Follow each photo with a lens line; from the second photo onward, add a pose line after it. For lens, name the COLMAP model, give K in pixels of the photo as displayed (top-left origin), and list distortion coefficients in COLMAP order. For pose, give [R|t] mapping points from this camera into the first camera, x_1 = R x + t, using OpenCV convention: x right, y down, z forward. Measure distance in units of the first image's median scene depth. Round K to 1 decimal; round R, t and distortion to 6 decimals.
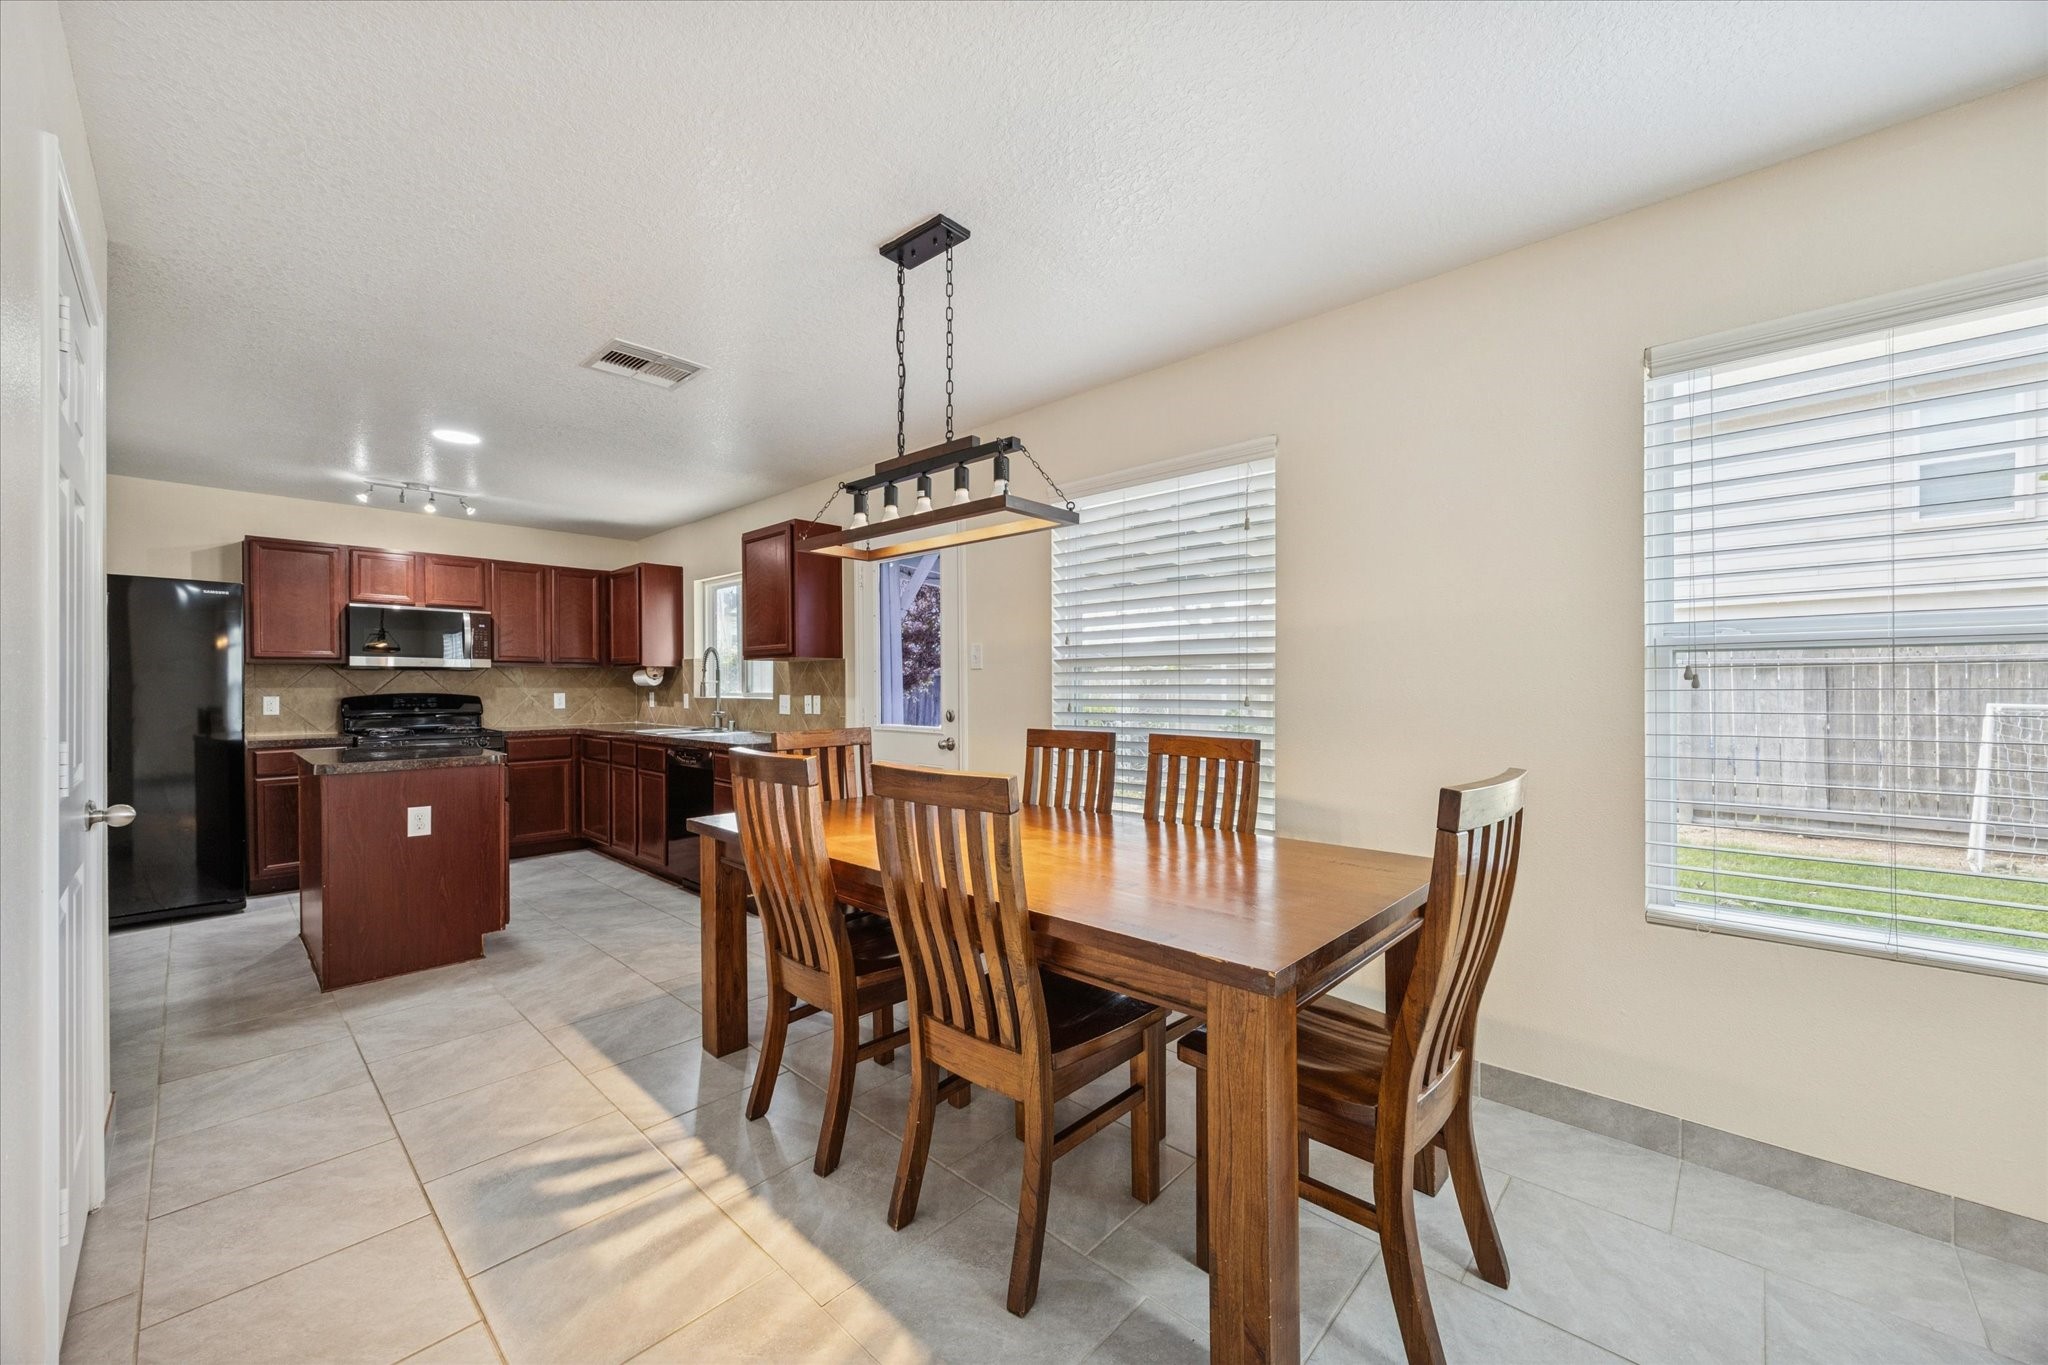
lens RADIAL K [[785.3, 0, 1030.2], [0, 785.3, 687.8], [0, 0, 1]] dist [-0.002731, 0.000028]
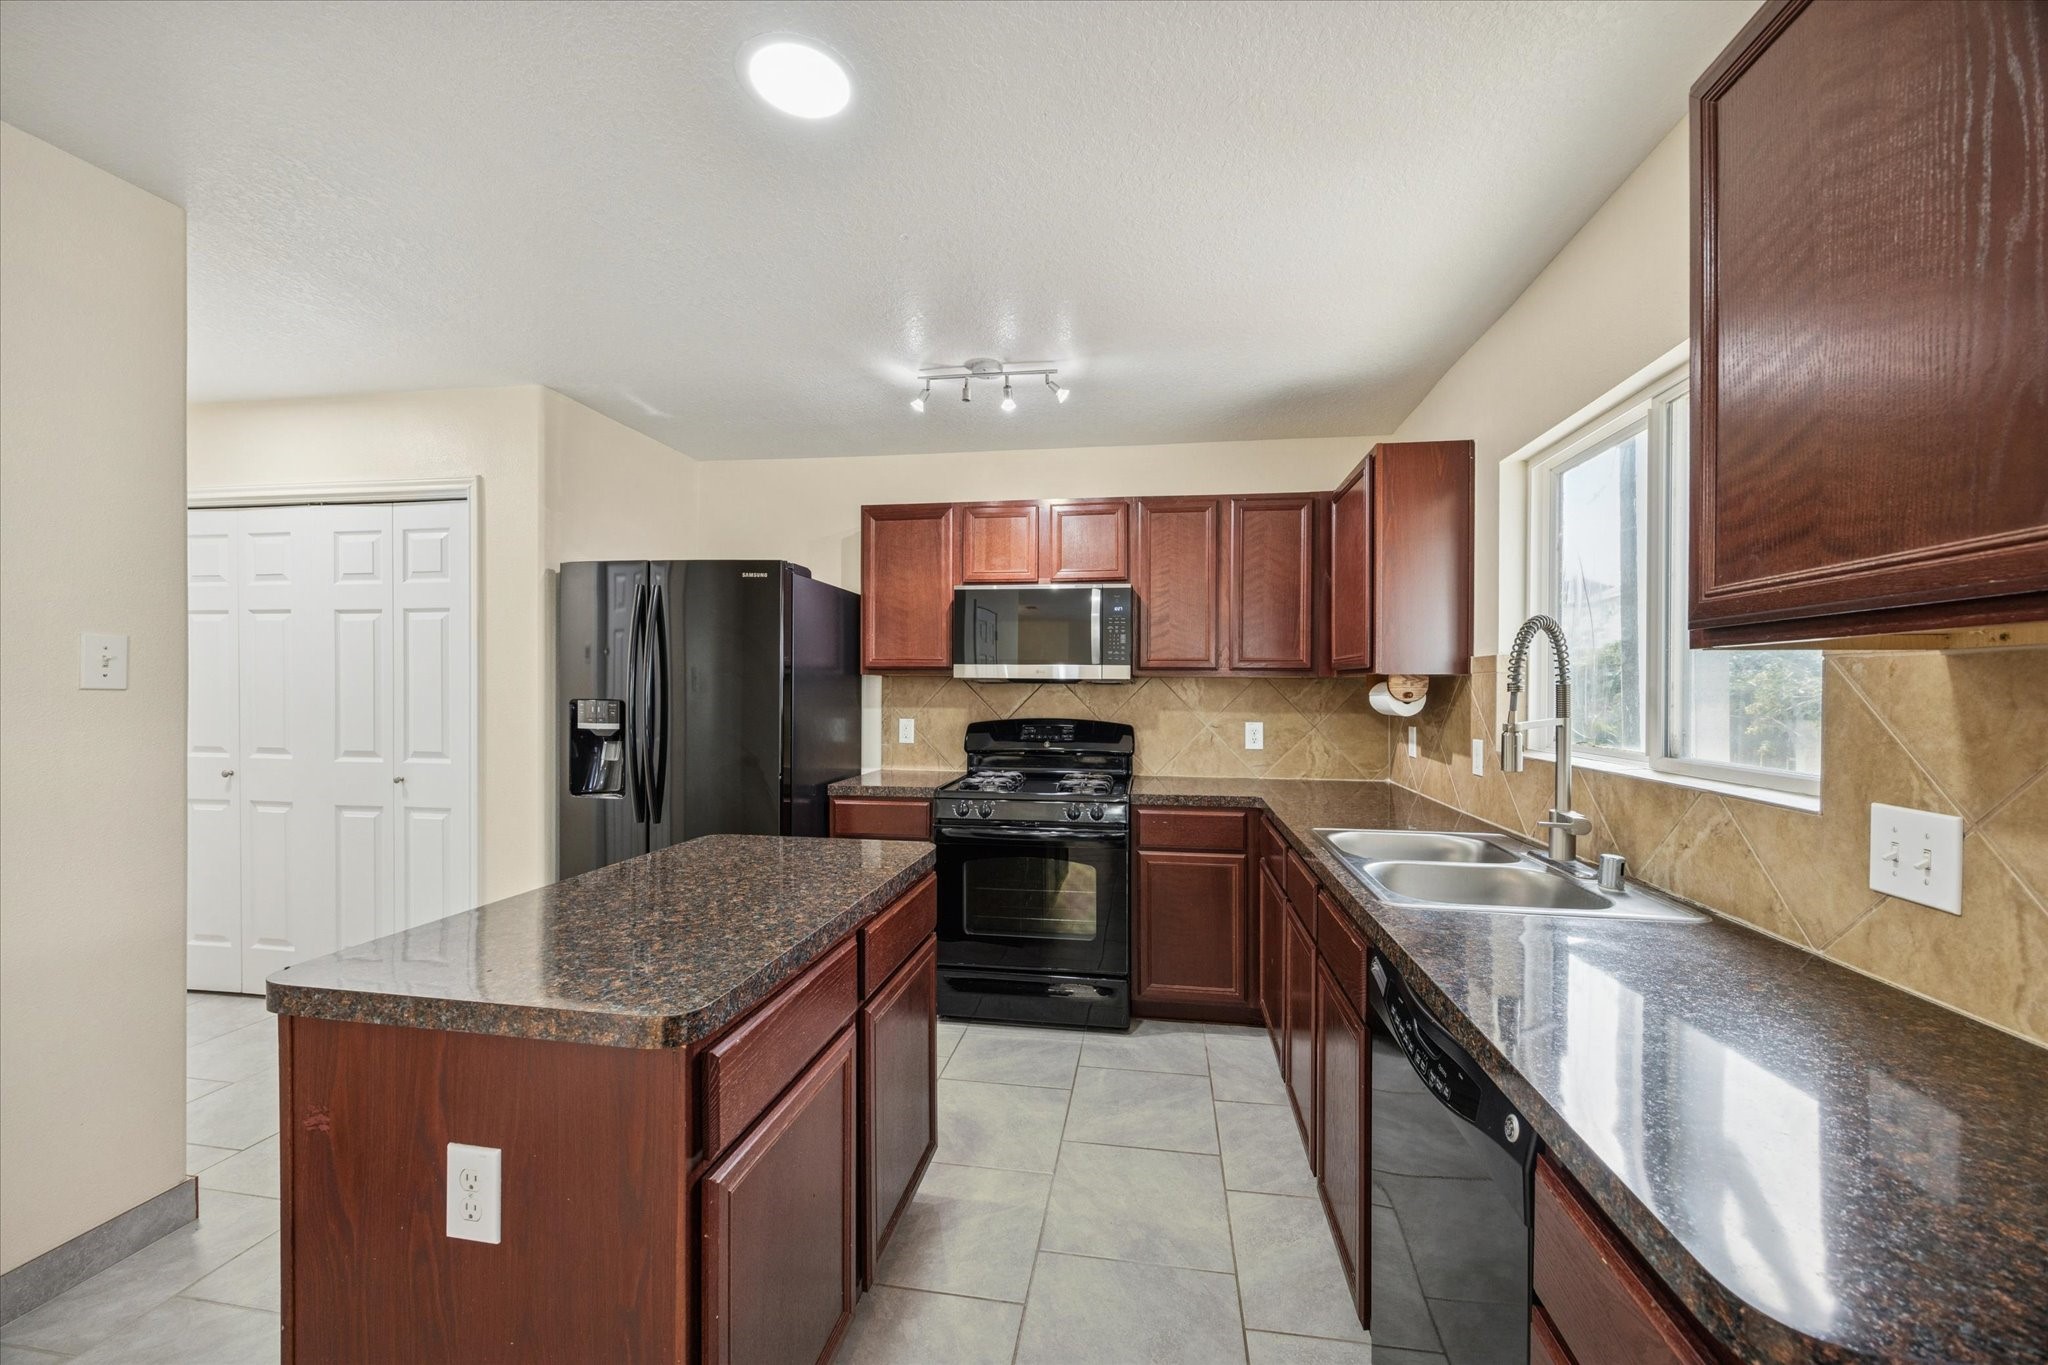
lens RADIAL K [[785.3, 0, 1036.5], [0, 785.3, 688.2], [0, 0, 1]] dist [-0.002731, 0.000028]
pose [[0.564931, 0.007228, -0.825106, -0.235424], [-0.010140, 0.999947, 0.001817, -0.018789], [0.825076, 0.007340, 0.564975, 0.591059]]
